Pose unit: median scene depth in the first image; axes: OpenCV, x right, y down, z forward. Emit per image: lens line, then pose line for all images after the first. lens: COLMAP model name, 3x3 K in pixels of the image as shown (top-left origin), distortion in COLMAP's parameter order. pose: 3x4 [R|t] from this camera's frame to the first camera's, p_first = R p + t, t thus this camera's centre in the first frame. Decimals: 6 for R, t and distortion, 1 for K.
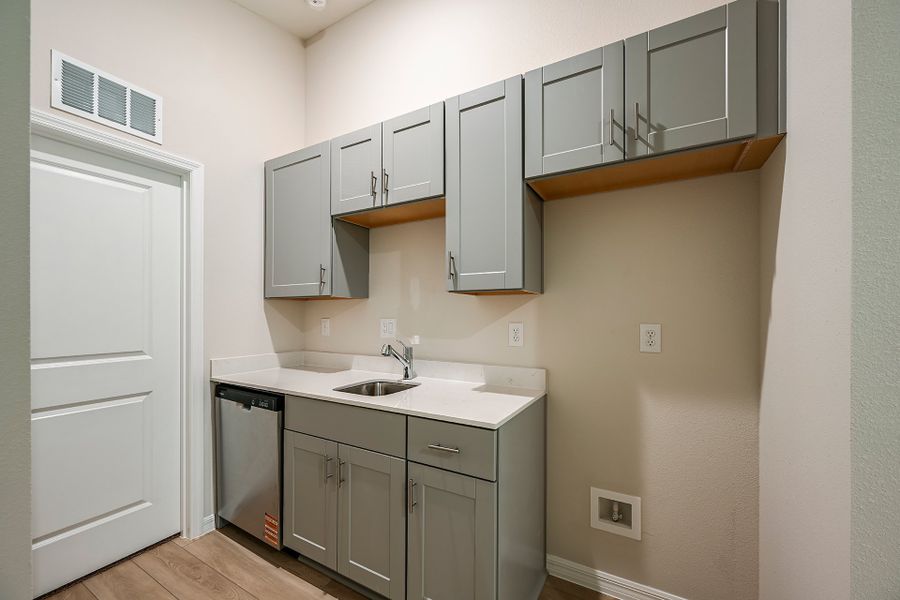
lens RADIAL K [[361.2, 0, 449.0], [0, 361.2, 305.3], [0, 0, 1]] dist [0.000406, 0.000064]
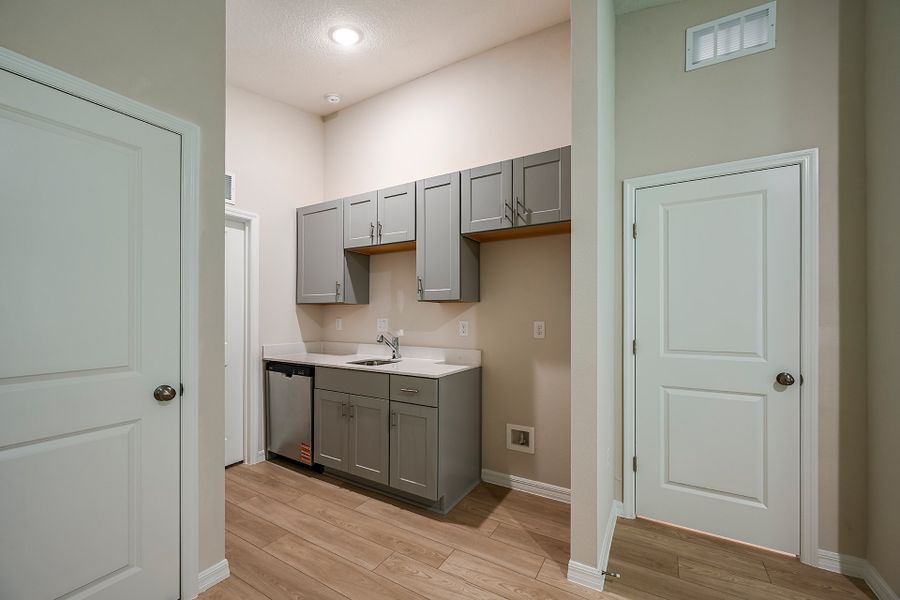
lens RADIAL K [[361.2, 0, 450.3], [0, 361.2, 306.8], [0, 0, 1]] dist [0.000406, 0.000064]
pose [[0.999957, 0.001483, -0.009139, 0.148156], [-0.001473, 0.999998, 0.001076, -0.013159], [0.009141, -0.001062, 0.999958, -0.565493]]
